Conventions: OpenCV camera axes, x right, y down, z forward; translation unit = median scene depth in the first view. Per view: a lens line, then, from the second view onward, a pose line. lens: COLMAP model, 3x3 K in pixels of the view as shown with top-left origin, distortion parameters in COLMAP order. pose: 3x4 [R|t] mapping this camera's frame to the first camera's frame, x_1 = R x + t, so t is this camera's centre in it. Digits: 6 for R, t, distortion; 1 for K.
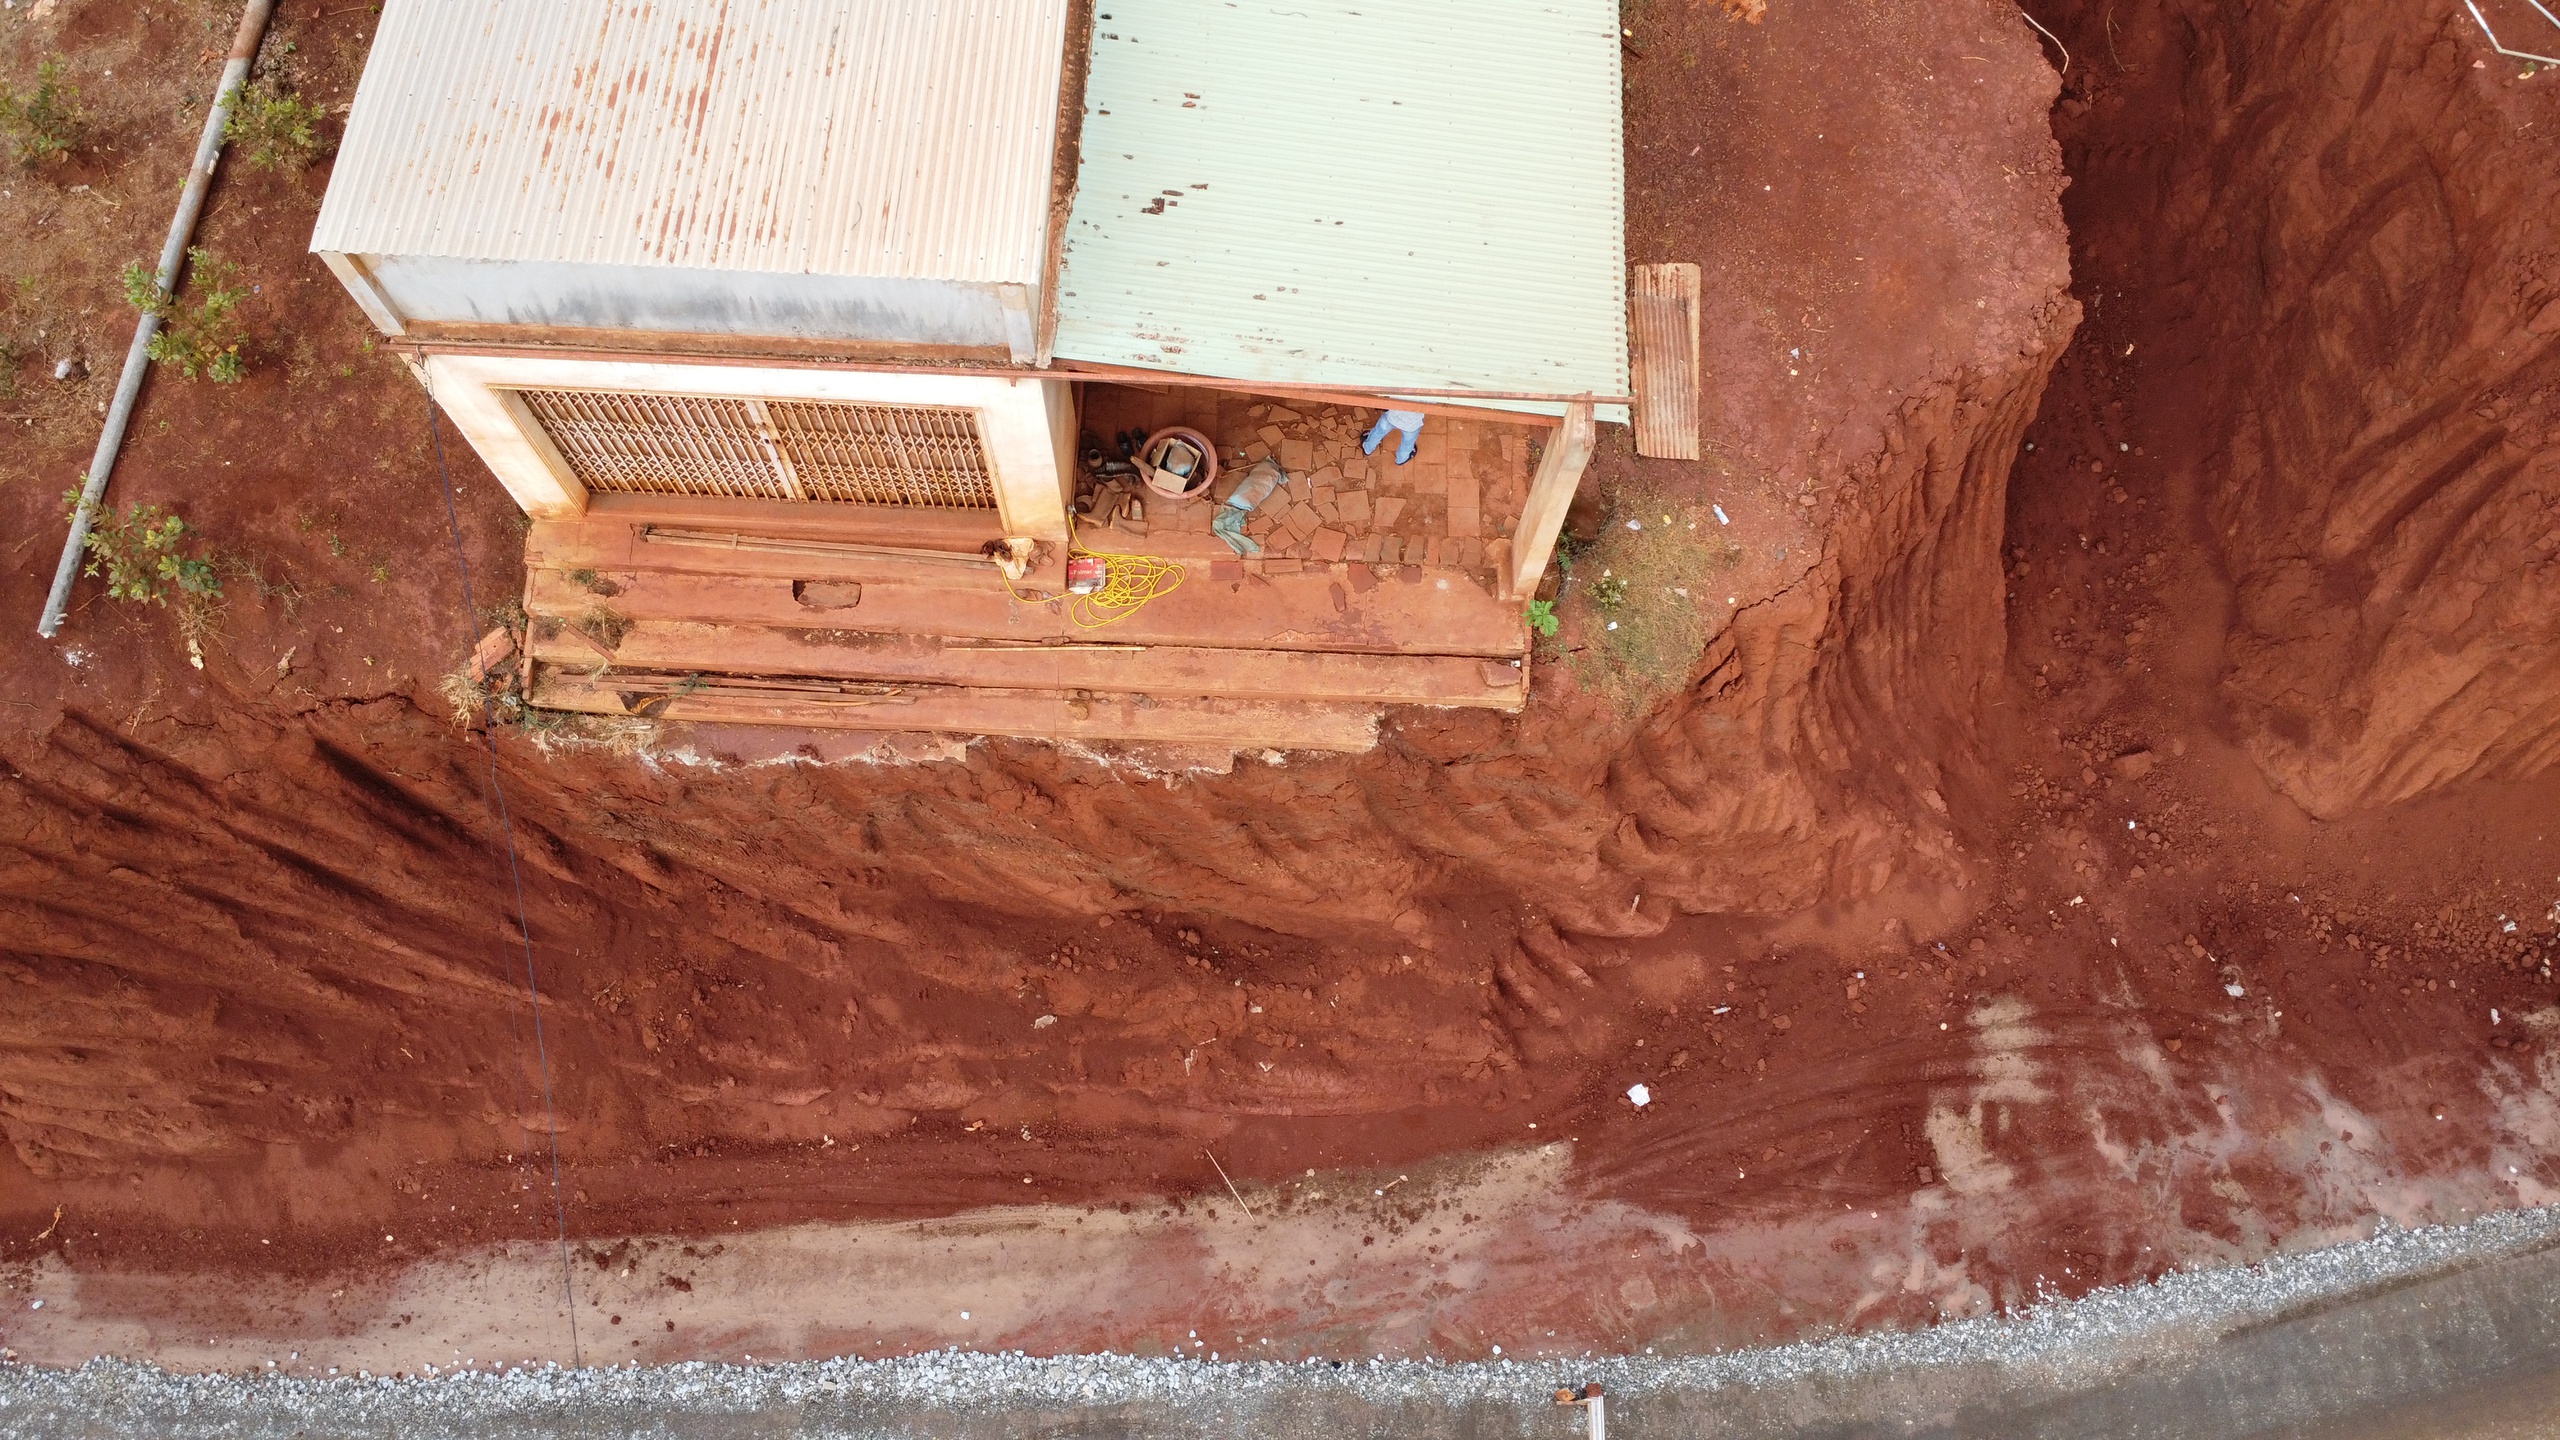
lens RADIAL K [[1858.6, 0, 1275.7], [0, 1858.6, 705.9], [0, 0, 1]] dist [-0.023649, -0.020810]
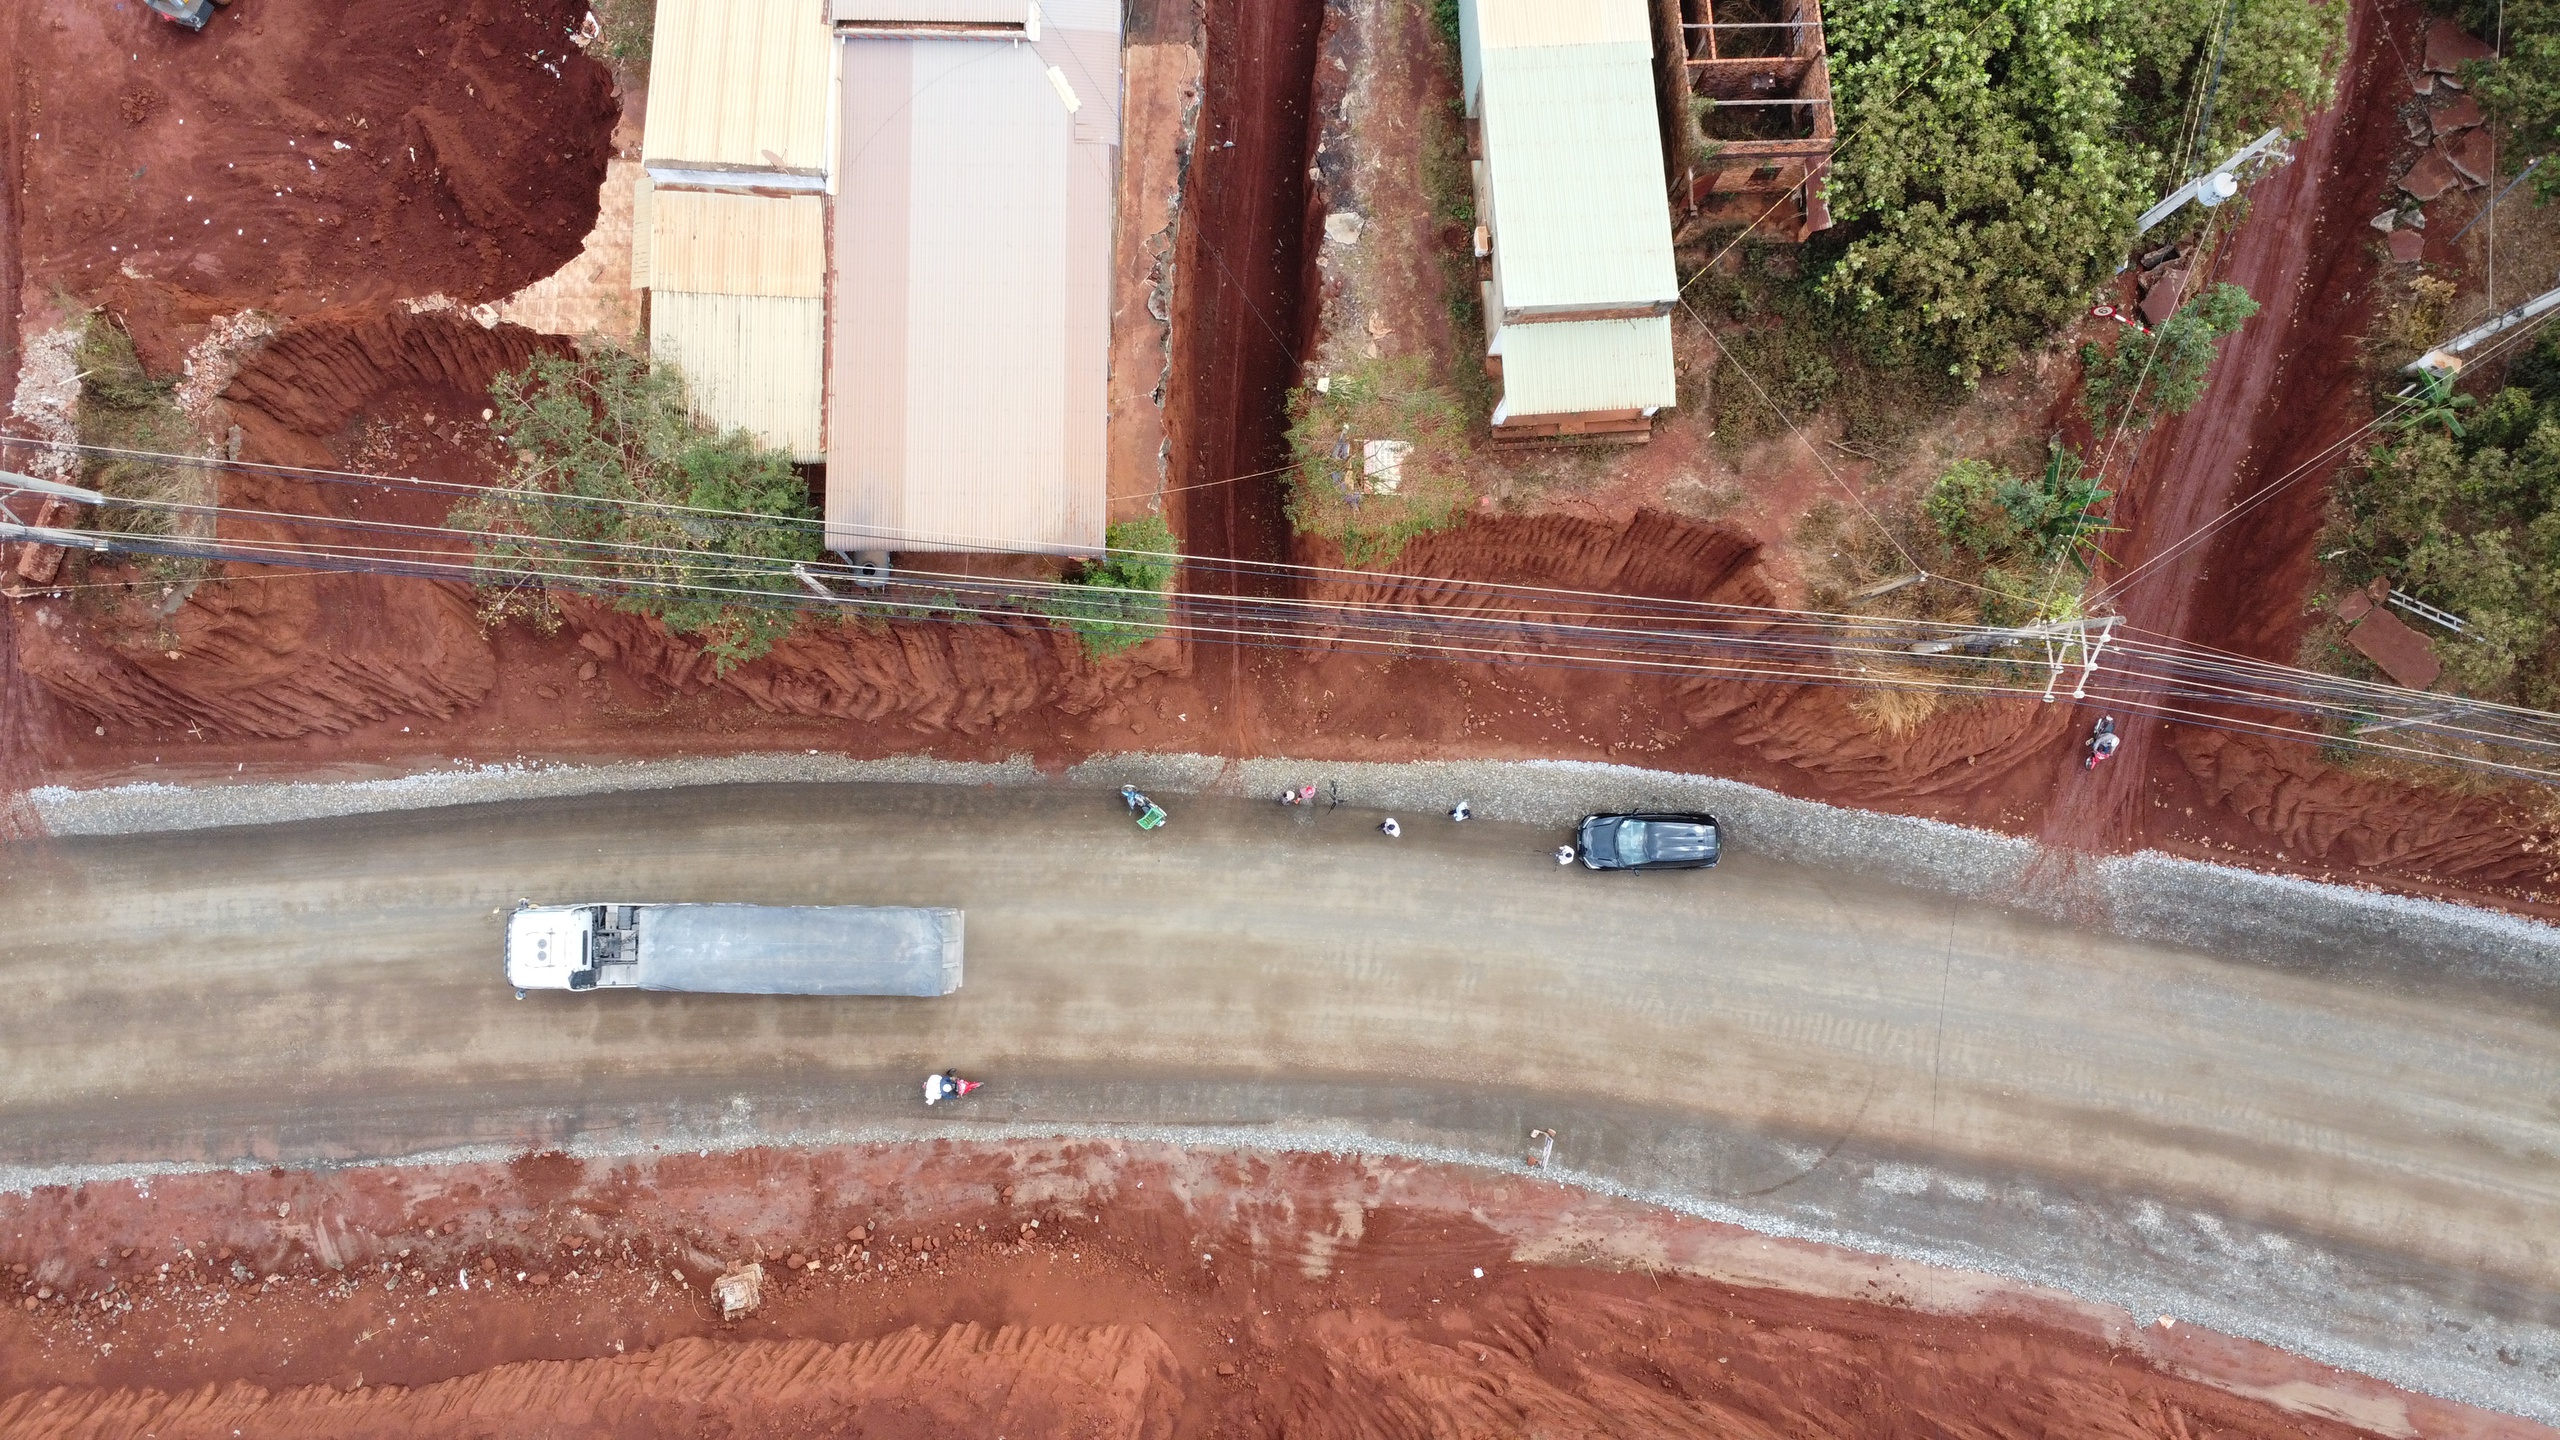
lens RADIAL K [[1858.6, 0, 1275.7], [0, 1858.6, 705.9], [0, 0, 1]] dist [-0.023649, -0.020810]
pose [[-0.972327, -0.231879, -0.028520, 0.705345], [0.195096, -0.873054, 0.446893, -0.276483], [-0.128524, 0.428962, 0.894133, -1.448345]]
